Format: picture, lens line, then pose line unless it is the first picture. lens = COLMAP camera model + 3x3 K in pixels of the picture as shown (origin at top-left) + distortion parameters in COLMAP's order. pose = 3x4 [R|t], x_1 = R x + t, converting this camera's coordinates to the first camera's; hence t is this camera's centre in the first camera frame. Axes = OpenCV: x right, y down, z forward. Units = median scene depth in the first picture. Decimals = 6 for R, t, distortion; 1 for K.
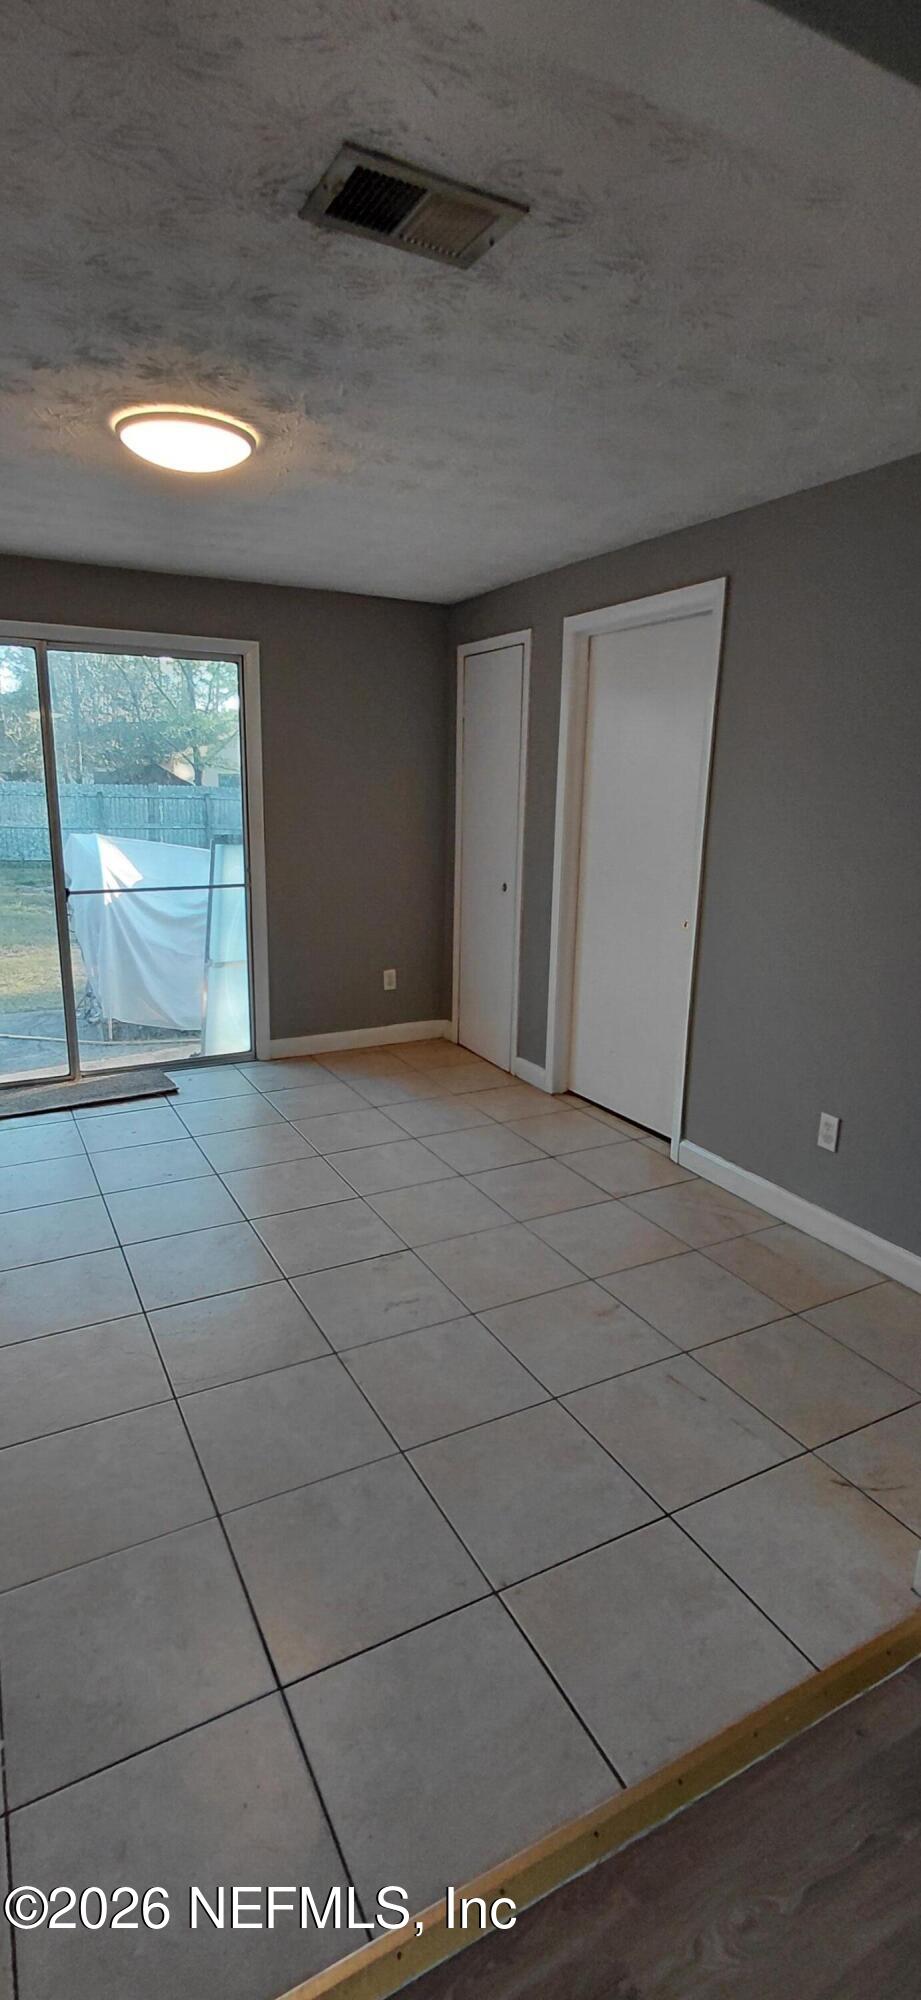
lens RADIAL K [[938.1, 0, 446.9], [0, 938.1, 1003.7], [0, 0, 1]] dist [0.022862, -0.010567]
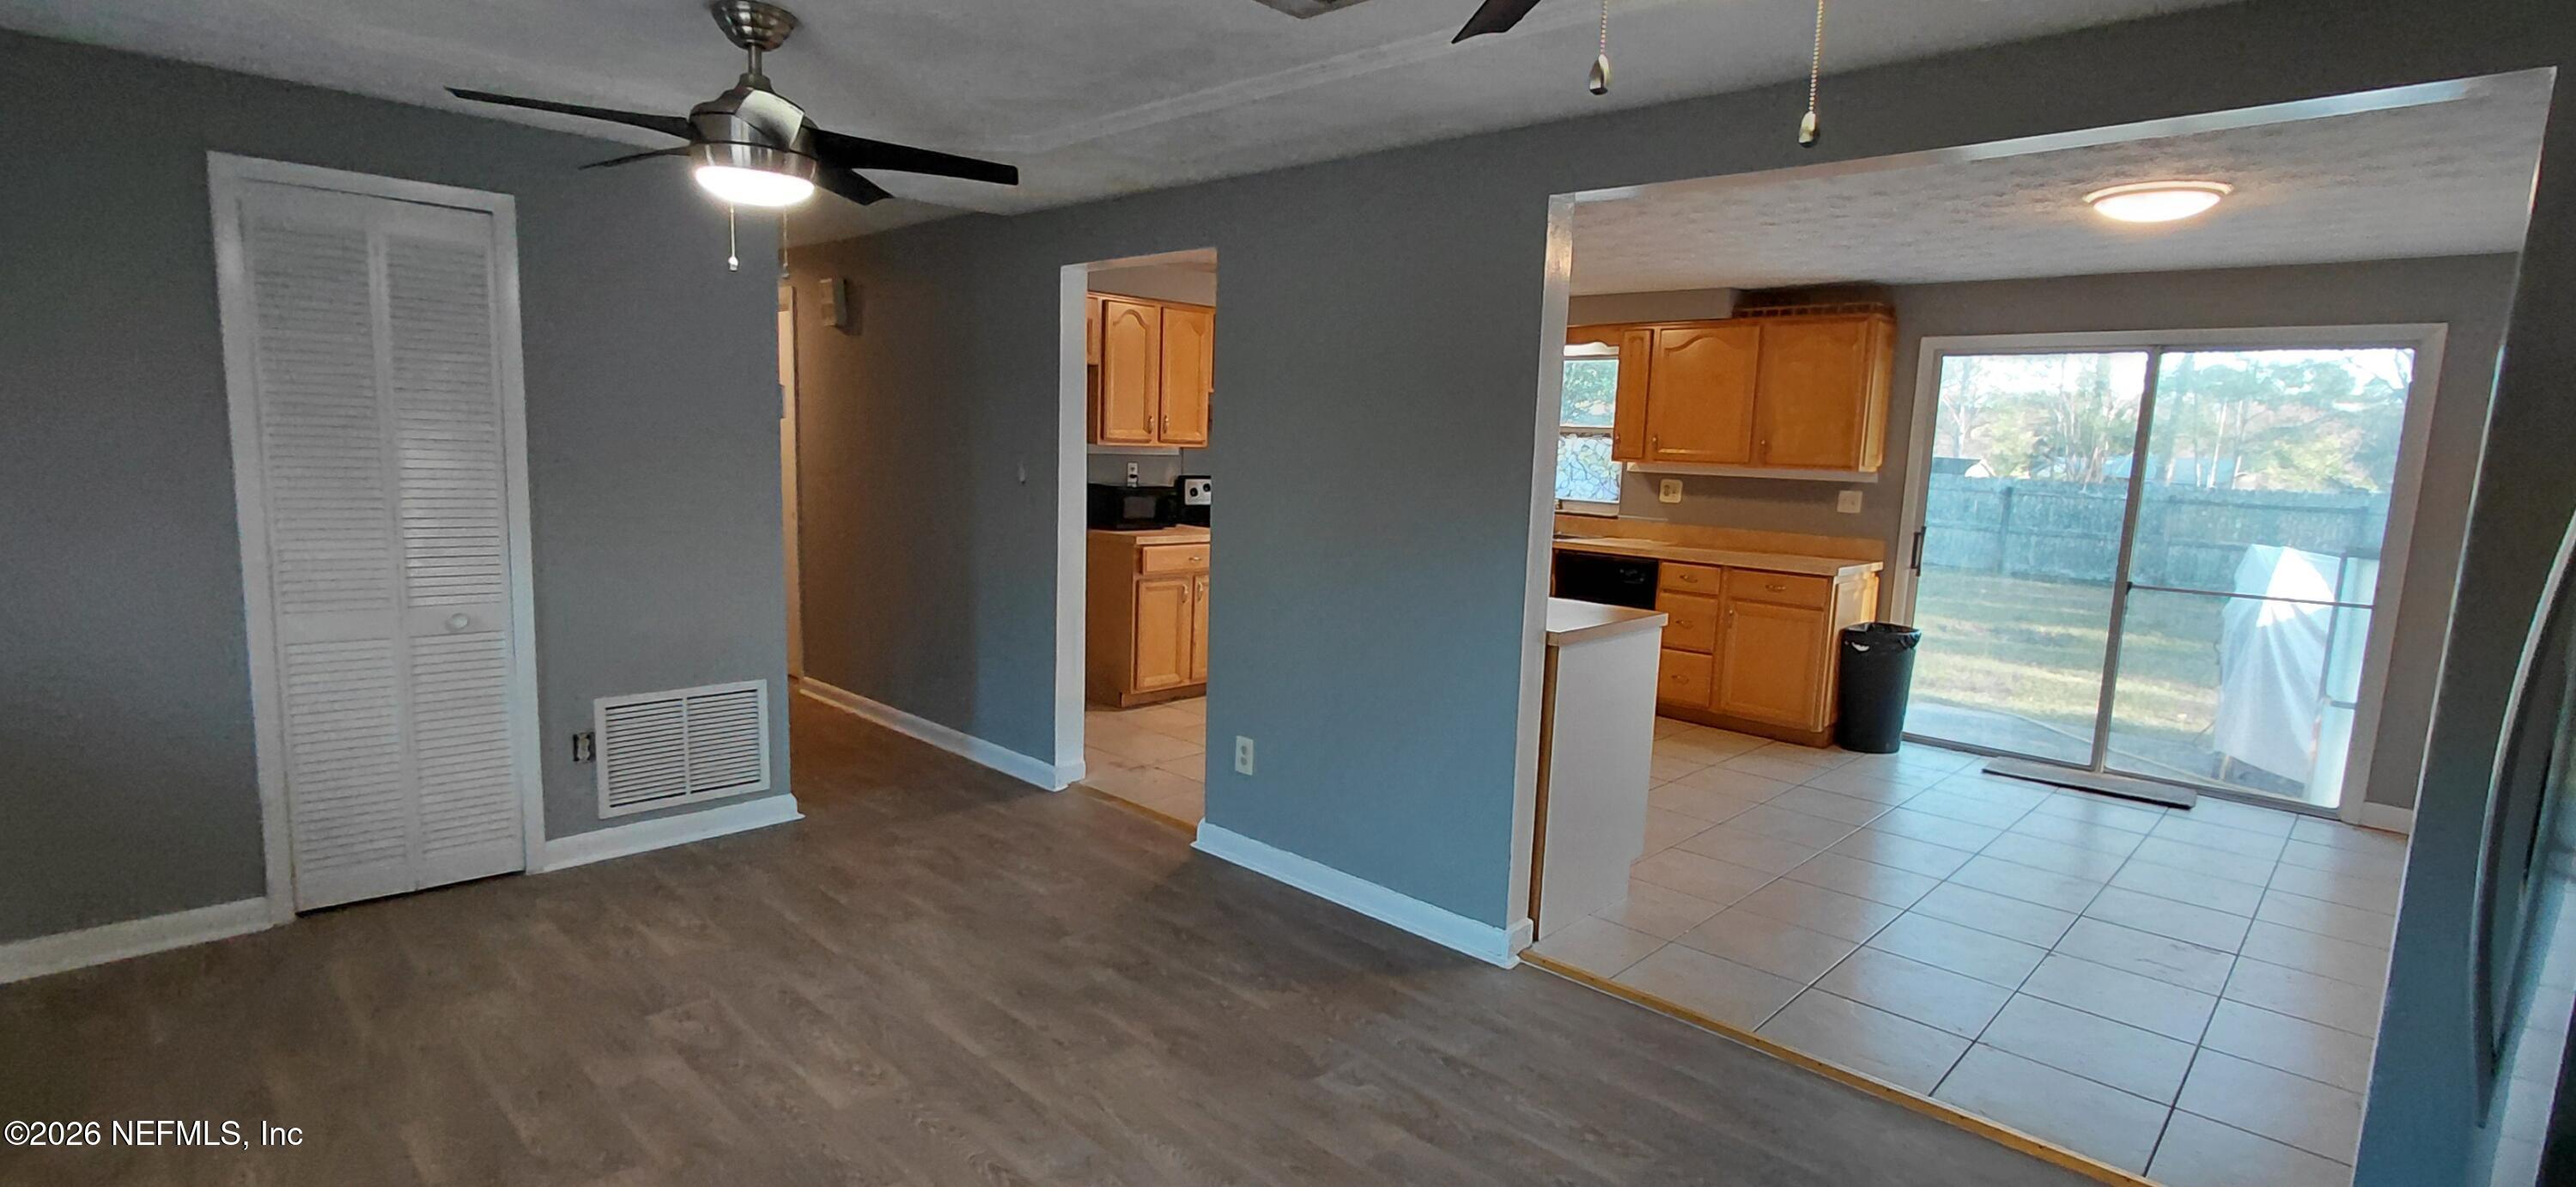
lens RADIAL K [[1208.4, 0, 1285.0], [0, 1208.4, 613.6], [0, 0, 1]] dist [0.022862, -0.010567]
pose [[0.323395, 0.139029, -0.935995, 0.531494], [-0.239115, 0.969053, 0.061322, 0.046884], [0.915554, 0.203979, 0.346631, -0.272139]]
